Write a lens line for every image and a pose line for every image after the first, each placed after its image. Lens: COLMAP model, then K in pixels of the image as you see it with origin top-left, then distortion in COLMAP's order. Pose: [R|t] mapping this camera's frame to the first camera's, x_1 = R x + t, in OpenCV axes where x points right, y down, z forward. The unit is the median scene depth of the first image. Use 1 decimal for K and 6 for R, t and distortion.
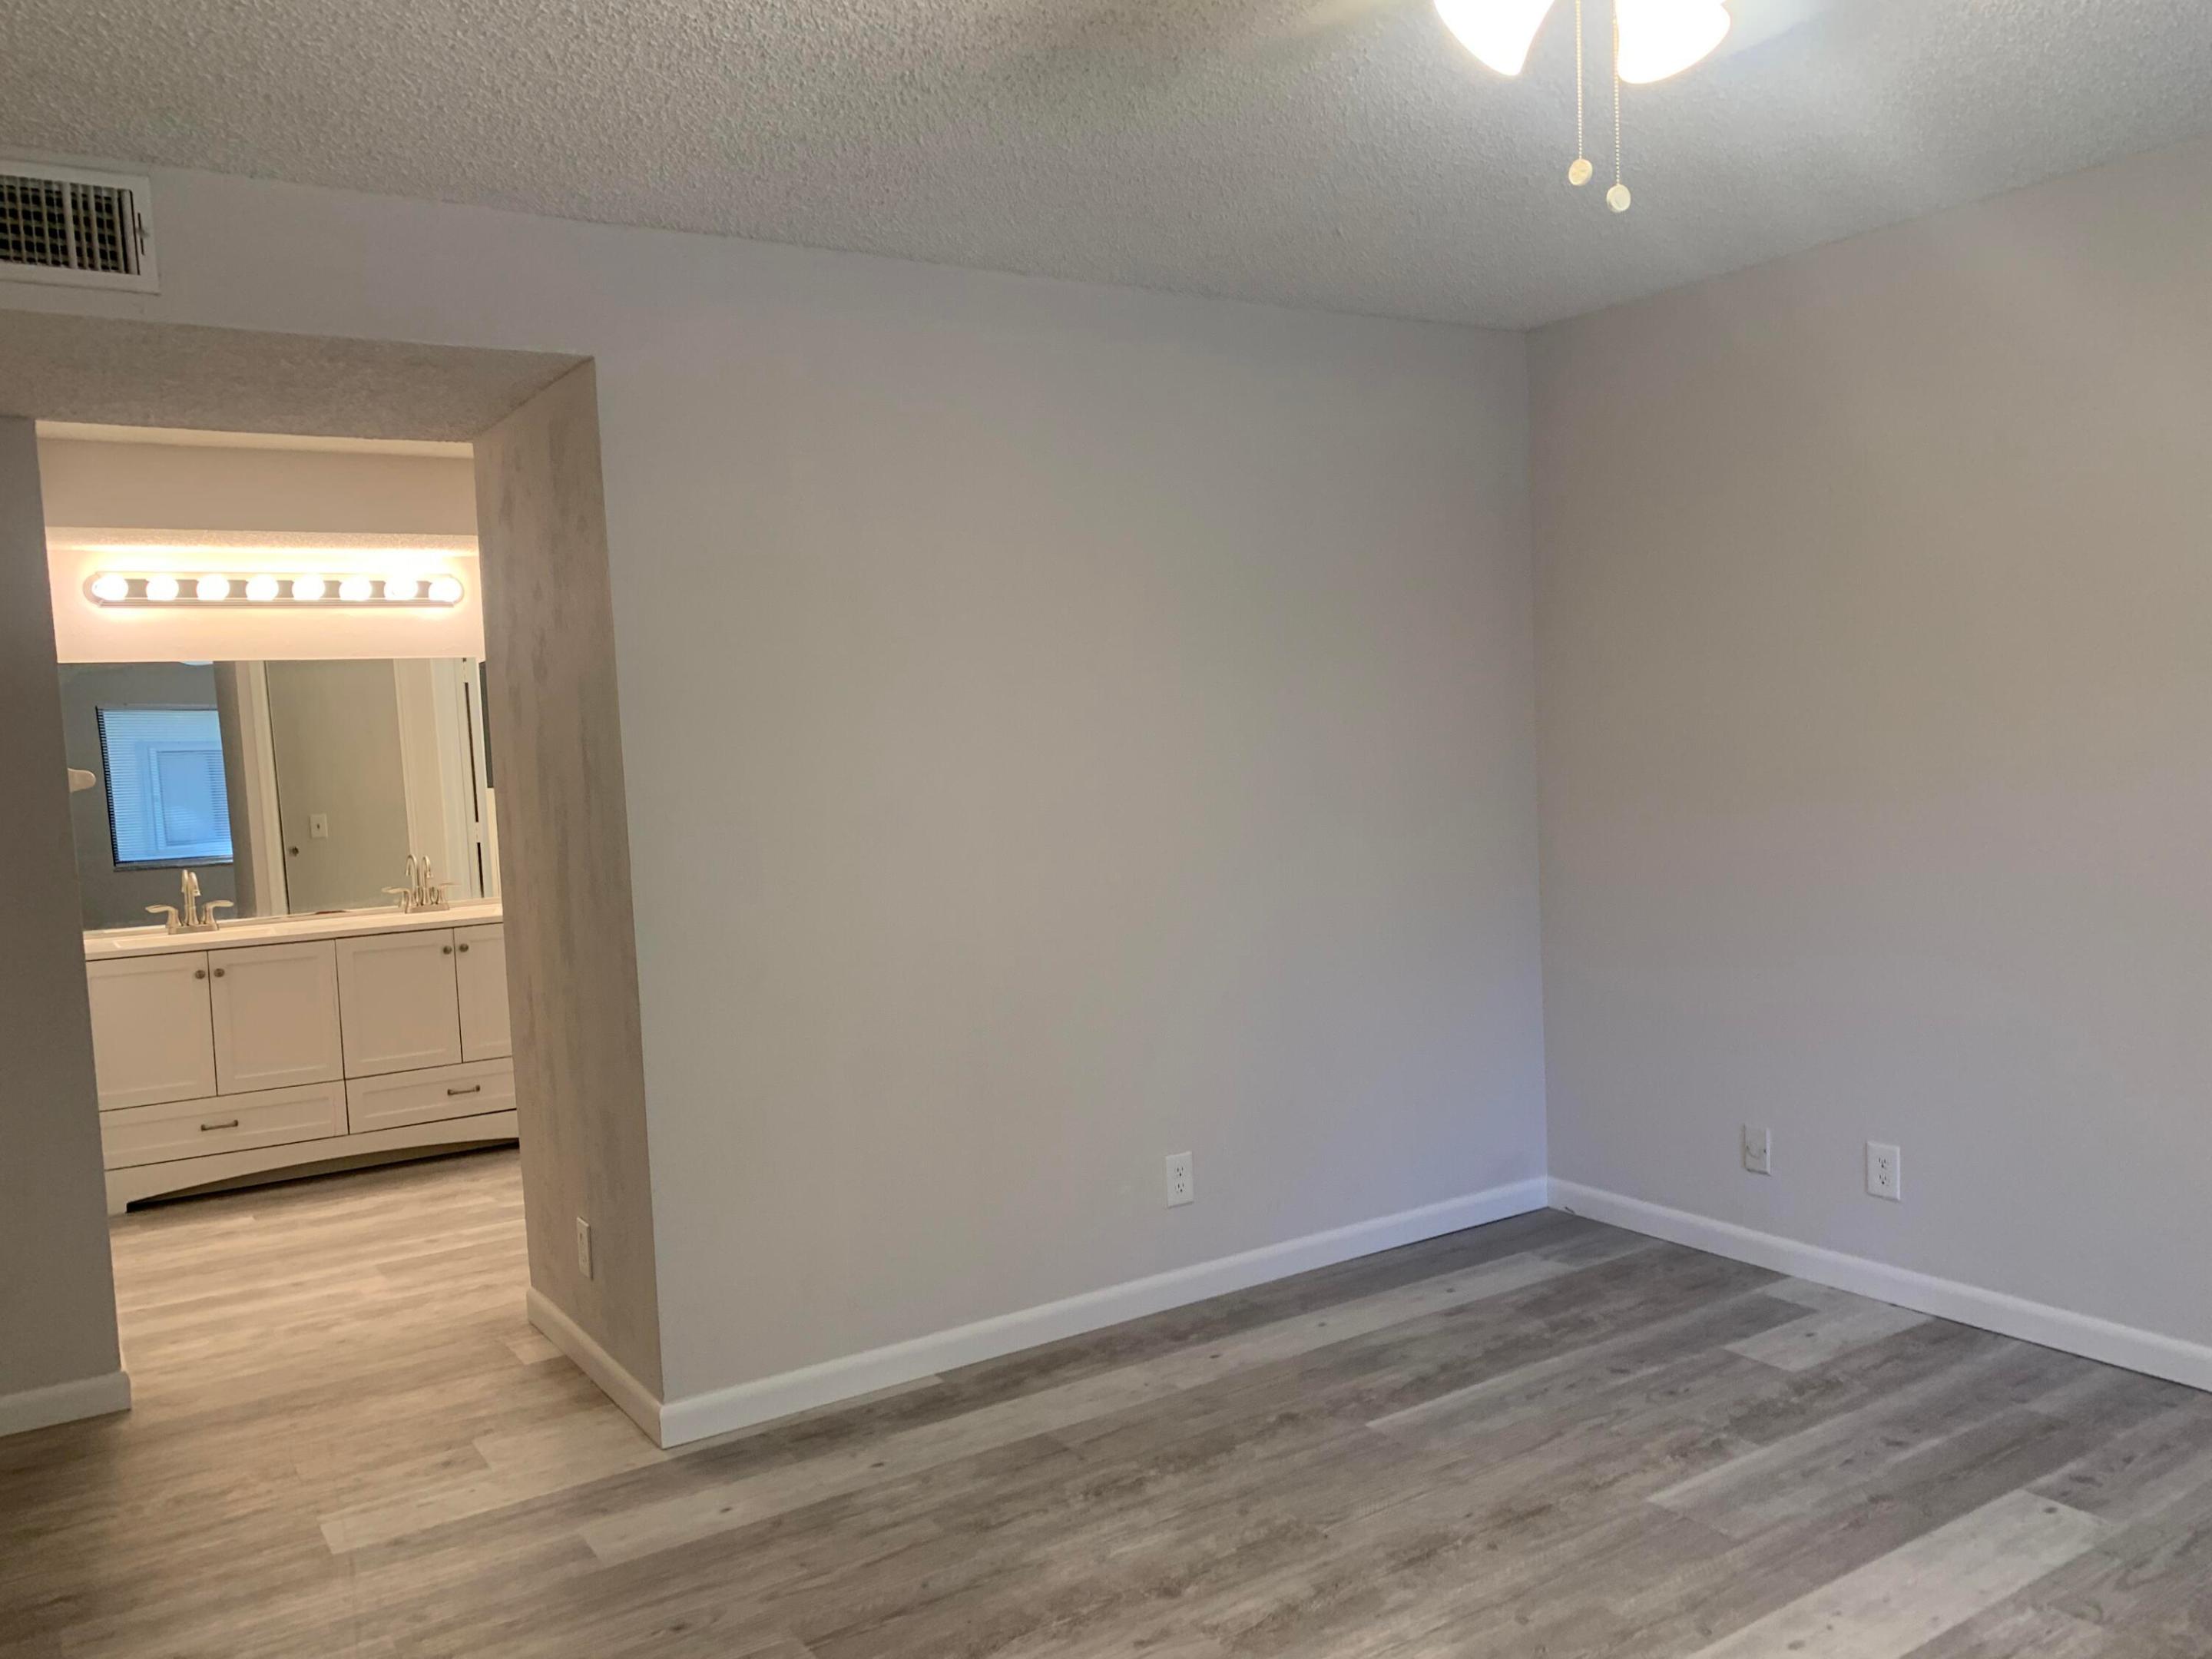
lens RADIAL K [[1704.0, 0, 1107.5], [0, 1704.0, 910.5], [0, 0, 1]] dist [0.051278, -0.063930]
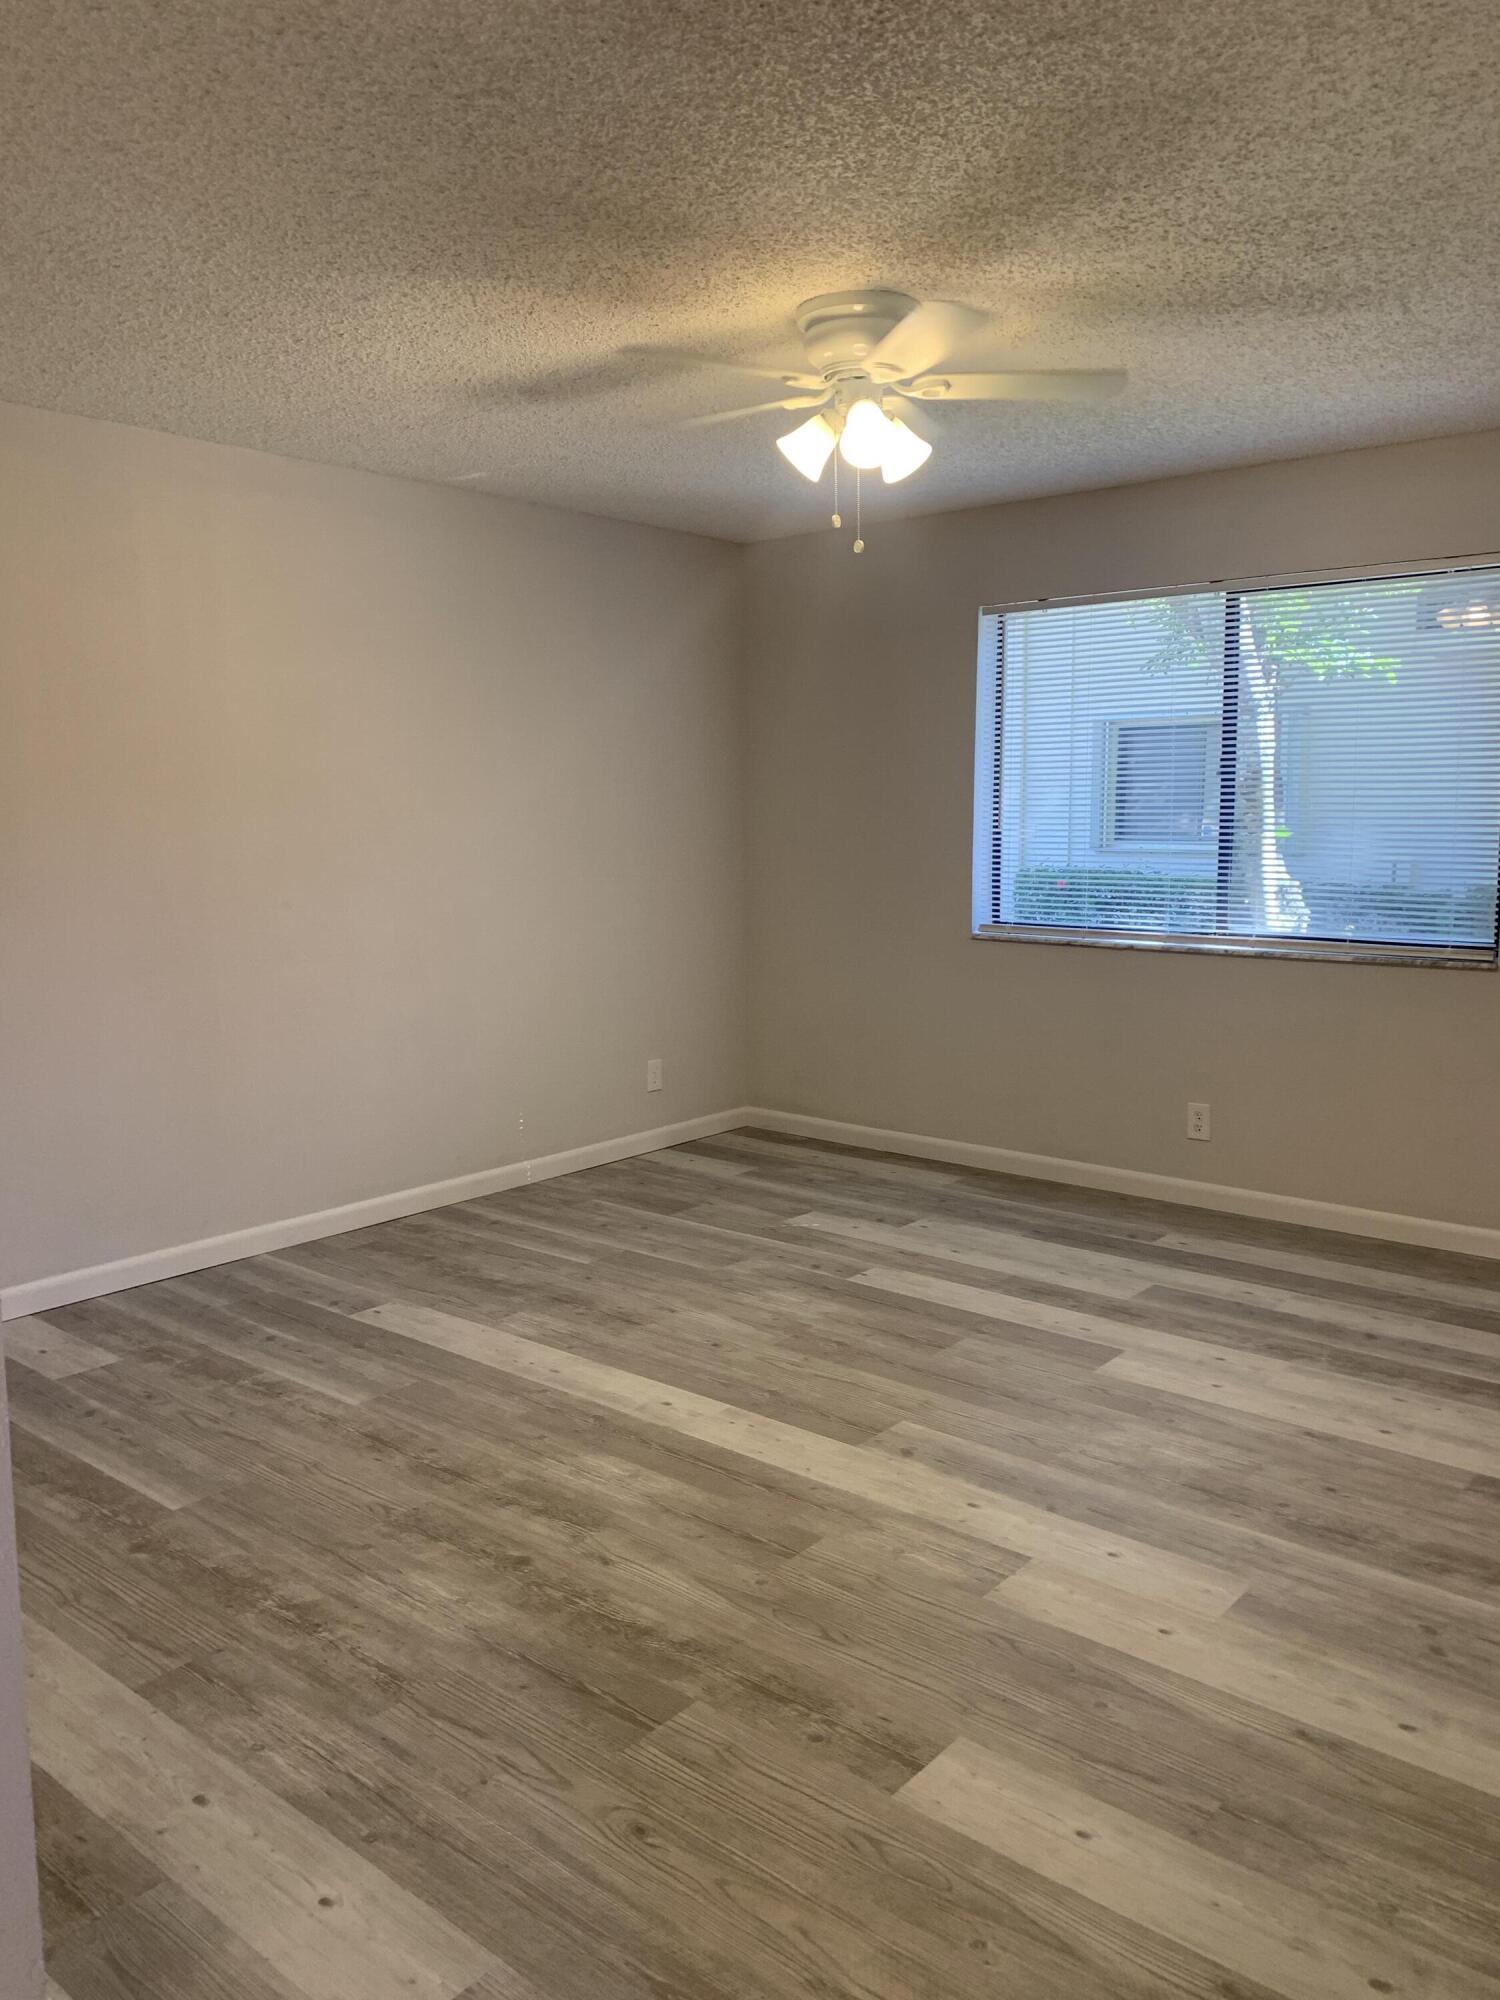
lens RADIAL K [[1540.7, 0, 741.6], [0, 1540.7, 992.7], [0, 0, 1]] dist [0.051278, -0.063930]
pose [[-0.279102, -0.073795, 0.957422, -0.797756], [0.126163, 0.985582, 0.112744, -0.055027], [-0.951938, 0.152258, -0.265767, 0.905836]]
